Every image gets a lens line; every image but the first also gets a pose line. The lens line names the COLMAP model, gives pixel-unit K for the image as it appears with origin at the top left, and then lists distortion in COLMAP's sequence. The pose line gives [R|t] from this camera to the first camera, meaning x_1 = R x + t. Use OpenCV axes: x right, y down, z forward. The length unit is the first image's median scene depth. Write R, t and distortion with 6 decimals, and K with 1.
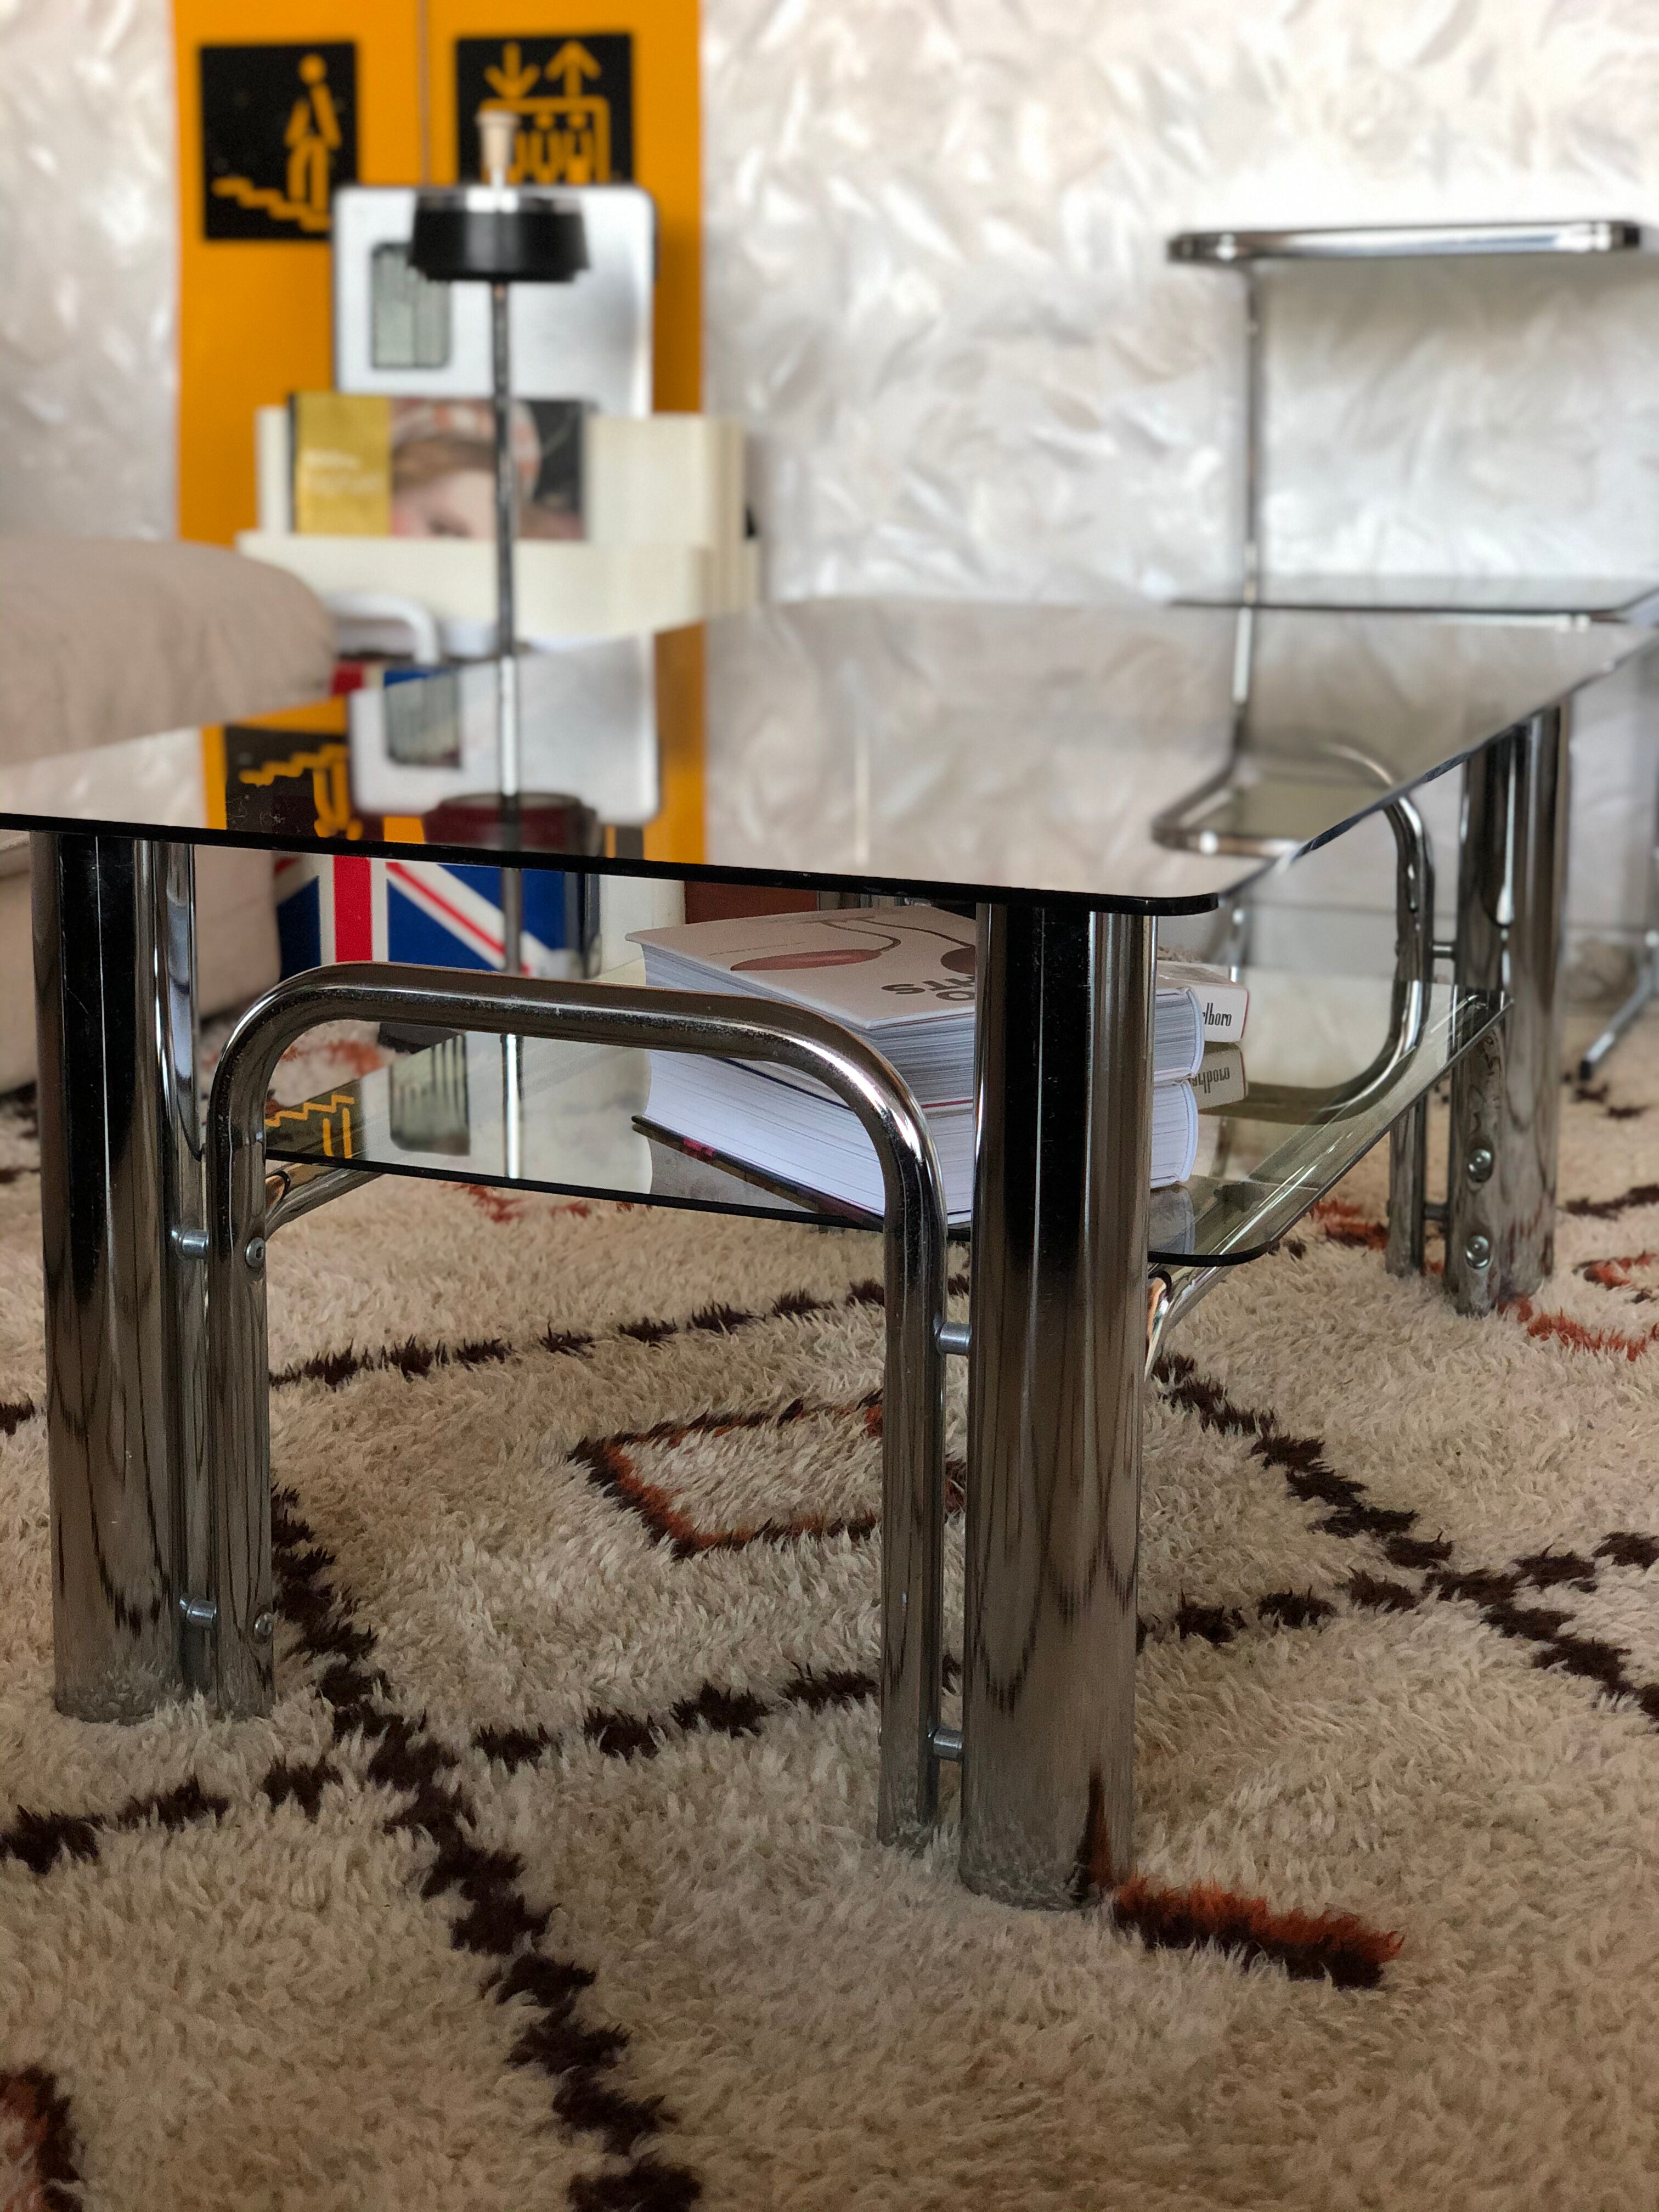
lens RADIAL K [[3333.0, 0, 829.5], [0, 3333.0, 1106.0], [0, 0, 1]] dist [0.093545, -0.400817]
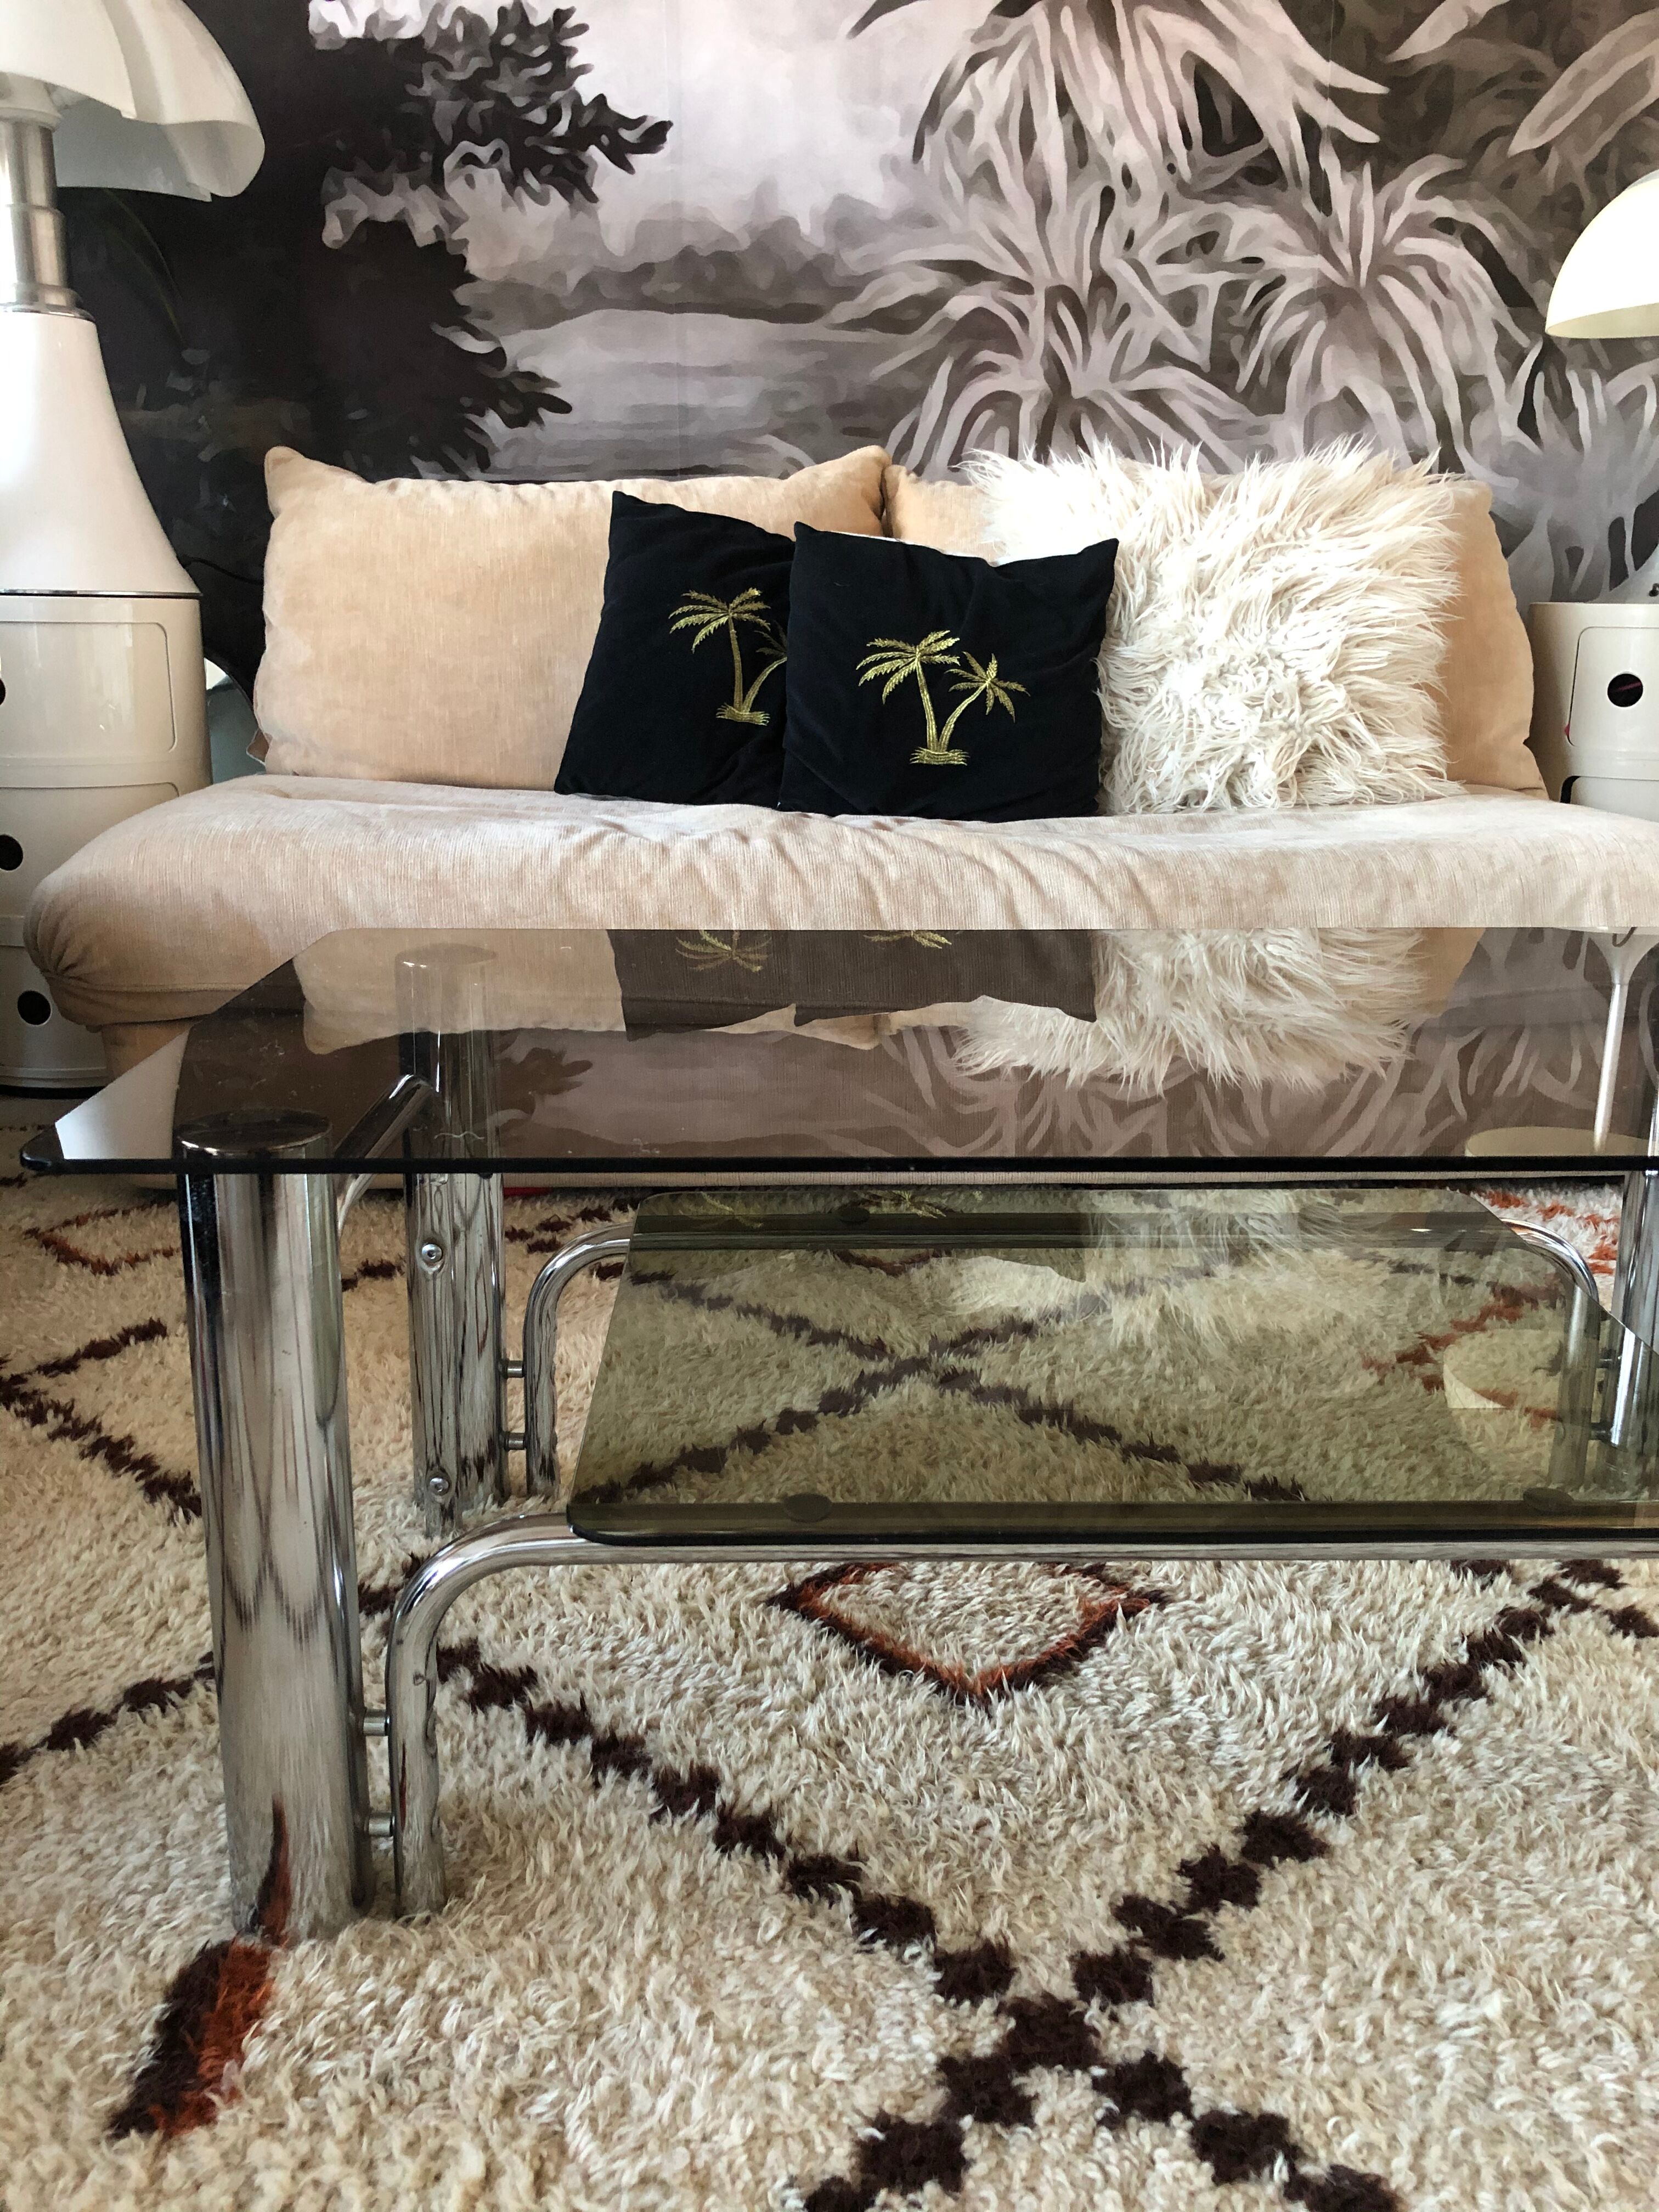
lens RADIAL K [[1821.0, 0, 822.7], [0, 1821.0, 1101.8], [0, 0, 1]] dist [0.009238, 0.010829]
pose [[0.407218, 0.240482, -0.881103, 0.548202], [-0.230292, 0.960578, 0.155740, -0.167541], [0.883821, 0.139491, 0.446546, 0.681261]]
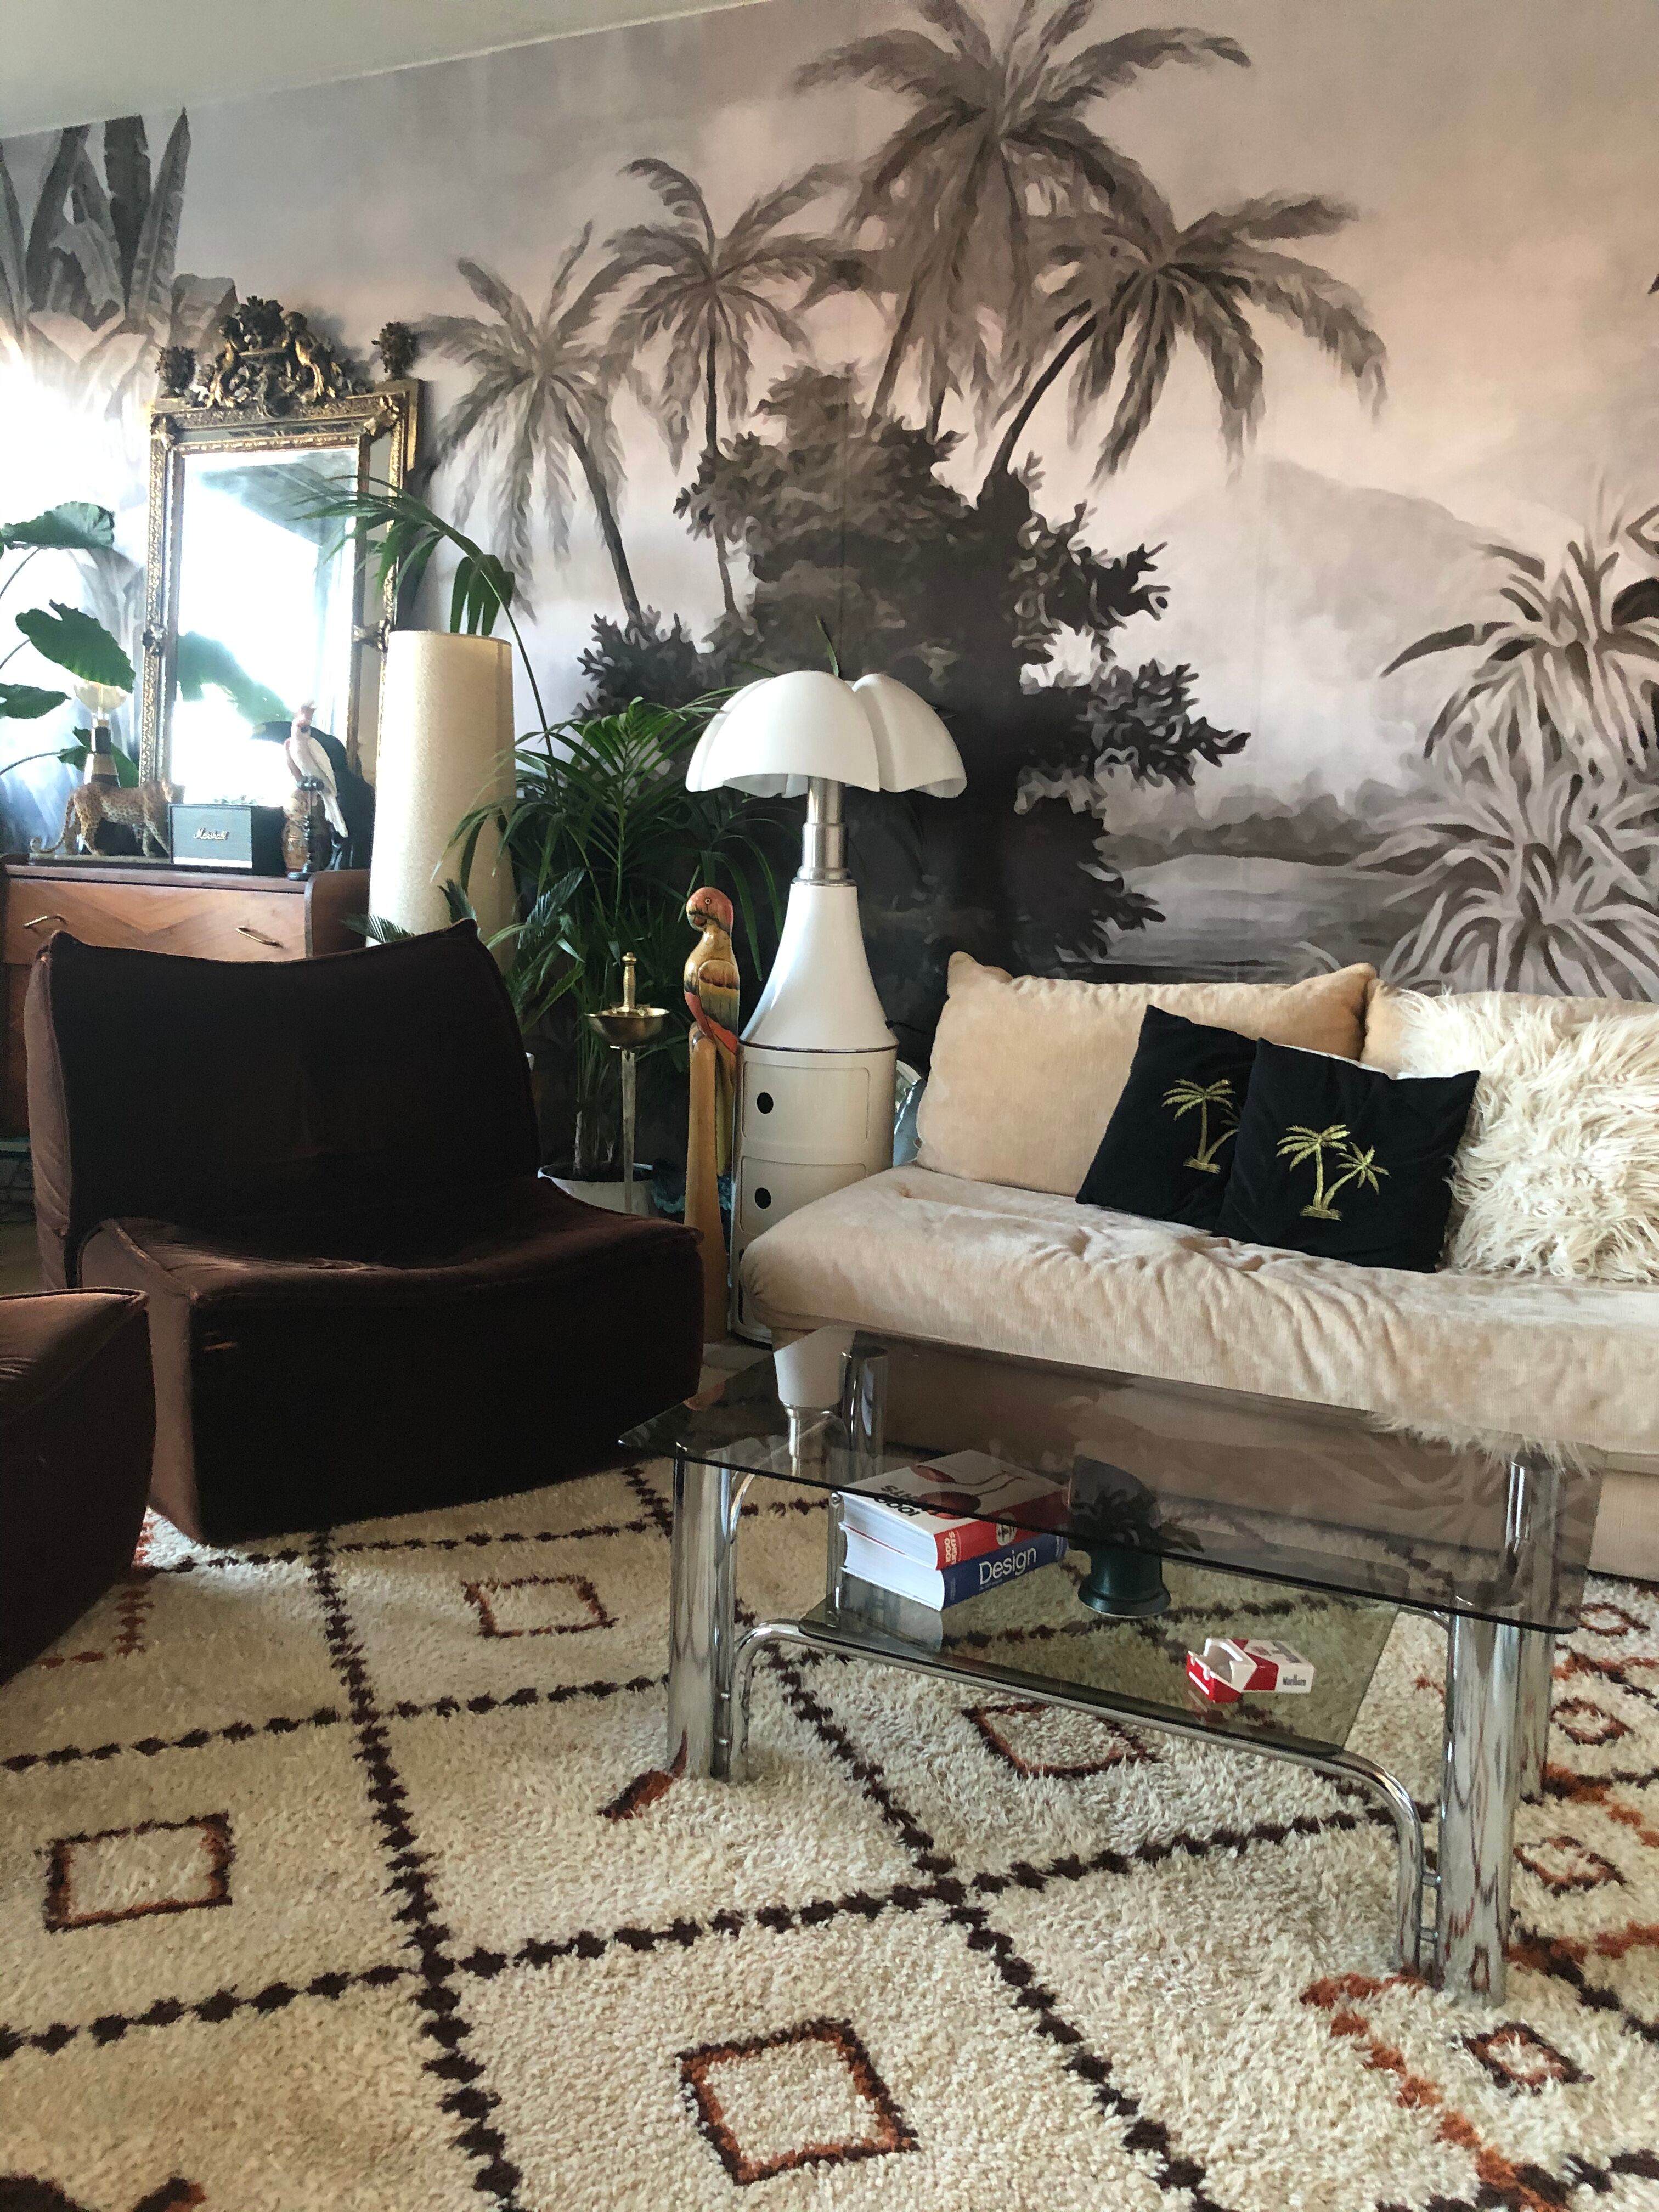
lens RADIAL K [[1821.0, 0, 822.7], [0, 1821.0, 1101.8], [0, 0, 1]] dist [0.009238, 0.010829]
pose [[-0.053298, 0.151532, -0.987014, 1.275705], [-0.269834, 0.949464, 0.160338, -0.504183], [0.961431, 0.274875, -0.009716, 0.793050]]
